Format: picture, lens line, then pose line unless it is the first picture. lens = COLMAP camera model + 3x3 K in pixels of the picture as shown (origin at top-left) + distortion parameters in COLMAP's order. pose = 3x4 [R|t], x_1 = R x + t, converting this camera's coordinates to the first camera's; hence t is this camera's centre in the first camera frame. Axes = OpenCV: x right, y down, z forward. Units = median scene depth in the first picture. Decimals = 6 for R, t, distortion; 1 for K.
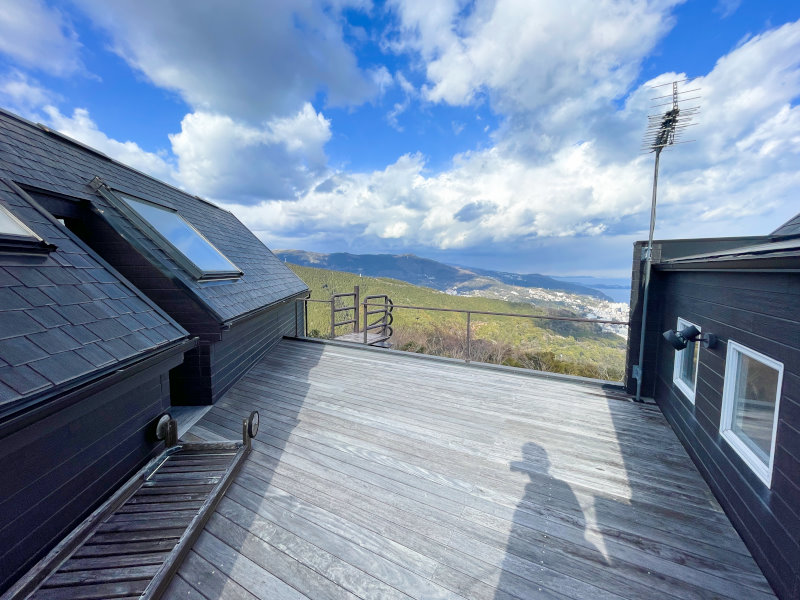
lens RADIAL K [[322.7, 0, 400.0], [0, 322.7, 300.0], [0, 0, 1]] dist [-0.002646, -0.000087]
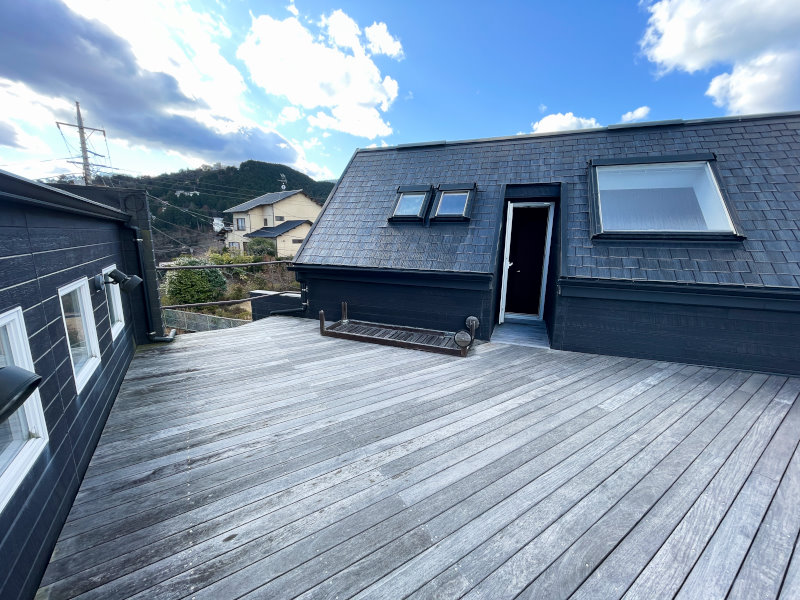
lens RADIAL K [[322.7, 0, 400.0], [0, 322.7, 300.0], [0, 0, 1]] dist [-0.002646, -0.000087]
pose [[-0.481563, 0.156438, -0.862337, 0.906038], [-0.093729, 0.969104, 0.228149, -0.072958], [0.871385, 0.190694, -0.452022, 1.445570]]
